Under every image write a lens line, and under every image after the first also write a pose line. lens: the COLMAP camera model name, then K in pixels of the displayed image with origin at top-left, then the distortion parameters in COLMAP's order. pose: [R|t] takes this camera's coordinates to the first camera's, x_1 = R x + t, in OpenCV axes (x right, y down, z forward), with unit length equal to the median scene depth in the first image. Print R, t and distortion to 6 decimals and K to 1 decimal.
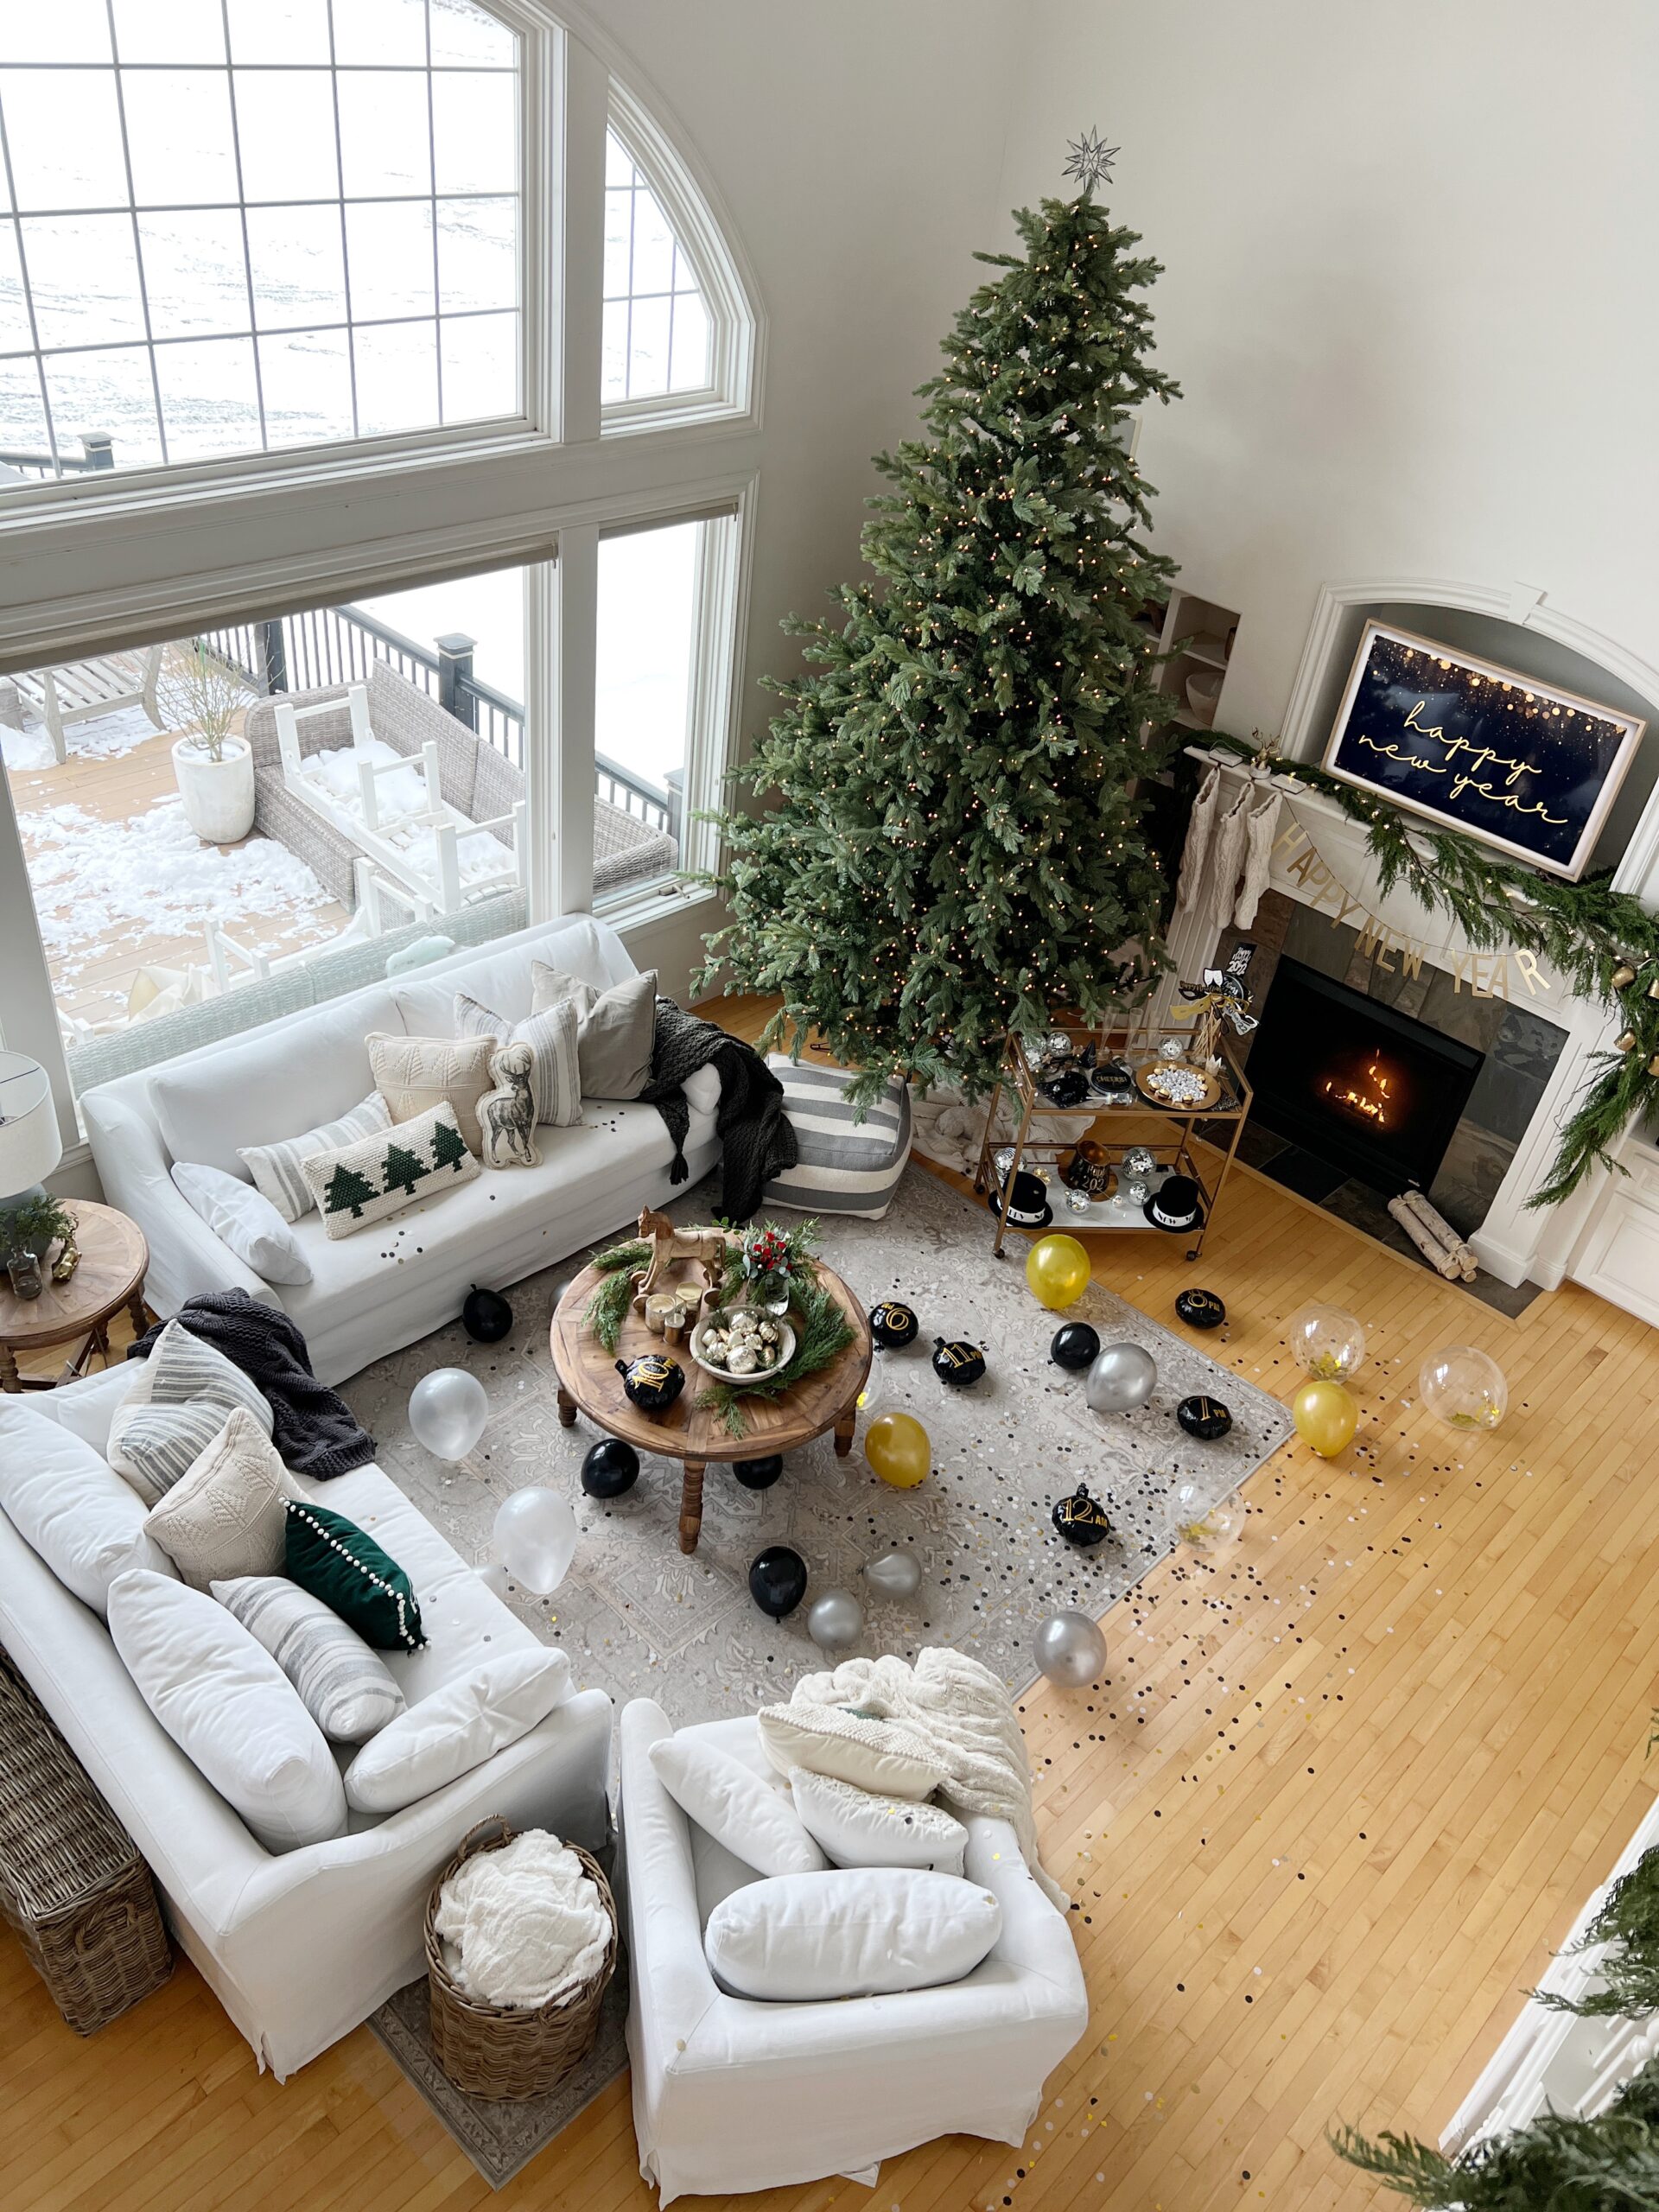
lens RADIAL K [[1660.0, 0, 830.7], [0, 1660.0, 1112.7], [0, 0, 1]] dist [0.015106, -0.005838]
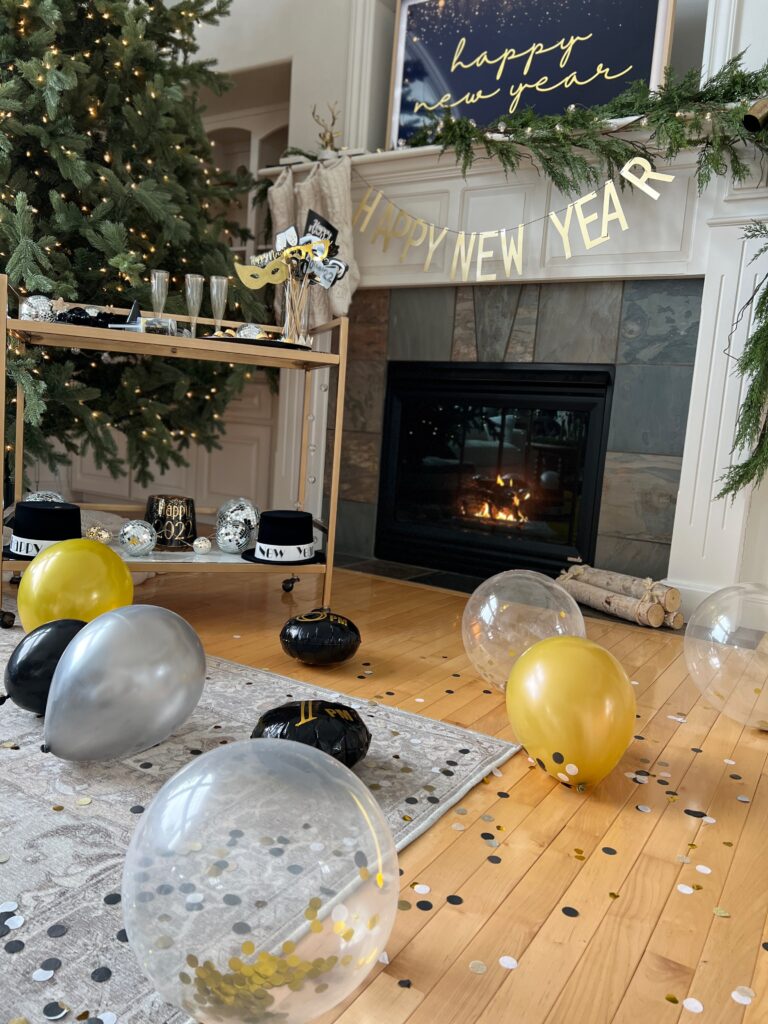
lens RADIAL K [[768.5, 0, 378.2], [0, 768.5, 510.4], [0, 0, 1]] dist [0.015106, -0.005838]
pose [[0.978724, -0.062775, 0.195343, 0.195372], [0.148758, 0.872810, -0.464837, 0.219290], [-0.141318, 0.484006, 0.863578, 0.743503]]
